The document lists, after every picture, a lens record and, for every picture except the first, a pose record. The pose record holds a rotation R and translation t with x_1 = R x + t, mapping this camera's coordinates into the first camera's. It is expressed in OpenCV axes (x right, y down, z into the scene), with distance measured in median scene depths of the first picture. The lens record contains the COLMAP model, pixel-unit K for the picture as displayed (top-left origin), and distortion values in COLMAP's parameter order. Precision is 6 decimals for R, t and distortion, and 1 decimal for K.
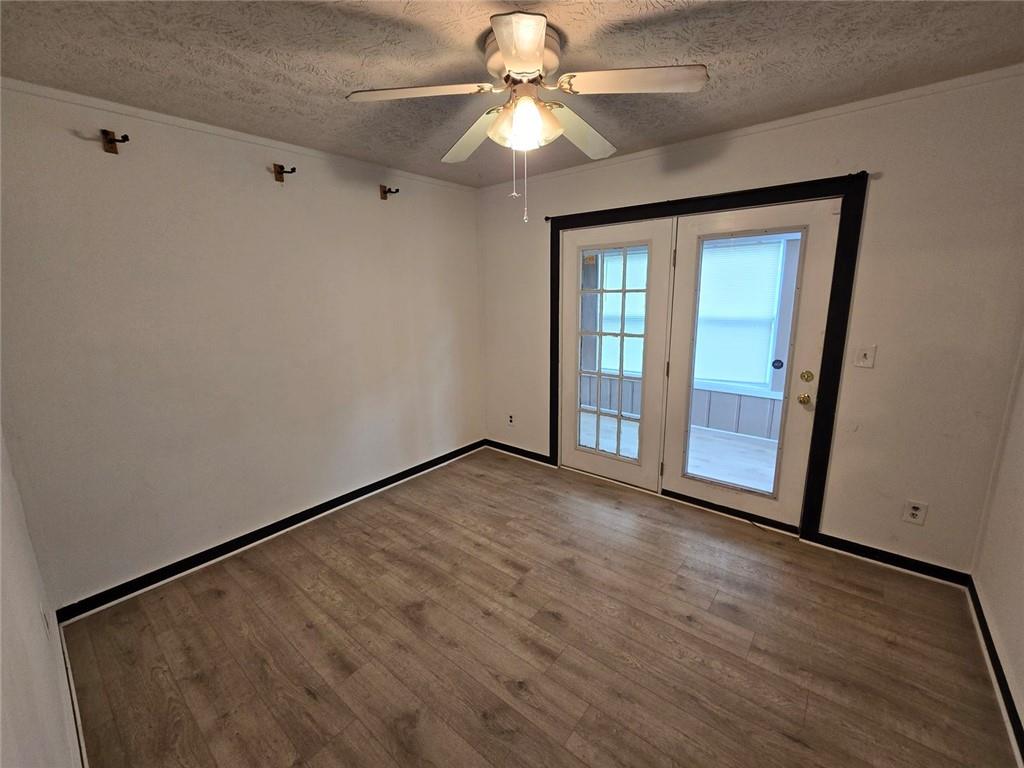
lens RADIAL K [[420.0, 0, 517.5], [0, 420.0, 380.4], [0, 0, 1]] dist [-0.001460, 0.000253]
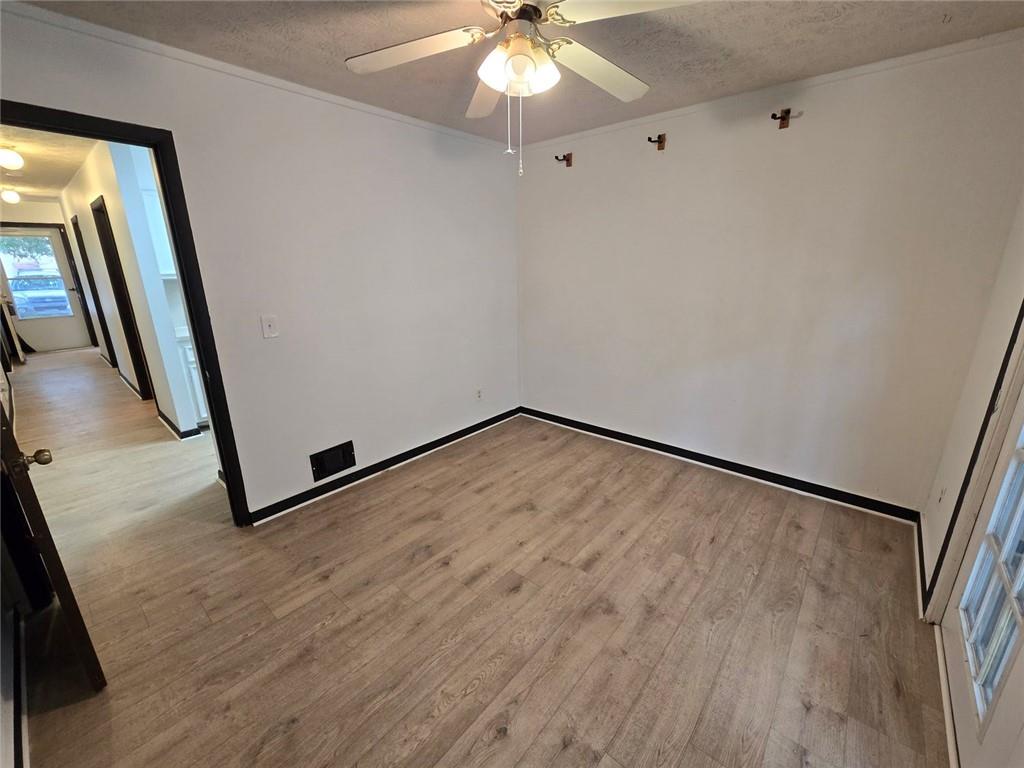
lens RADIAL K [[420.0, 0, 518.4], [0, 420.0, 382.4], [0, 0, 1]] dist [-0.001460, 0.000253]
pose [[-0.011830, 0.296961, -0.954816, 0.835556], [-0.194947, 0.935875, 0.293486, -0.171609], [0.980742, 0.189610, 0.046821, 0.817297]]
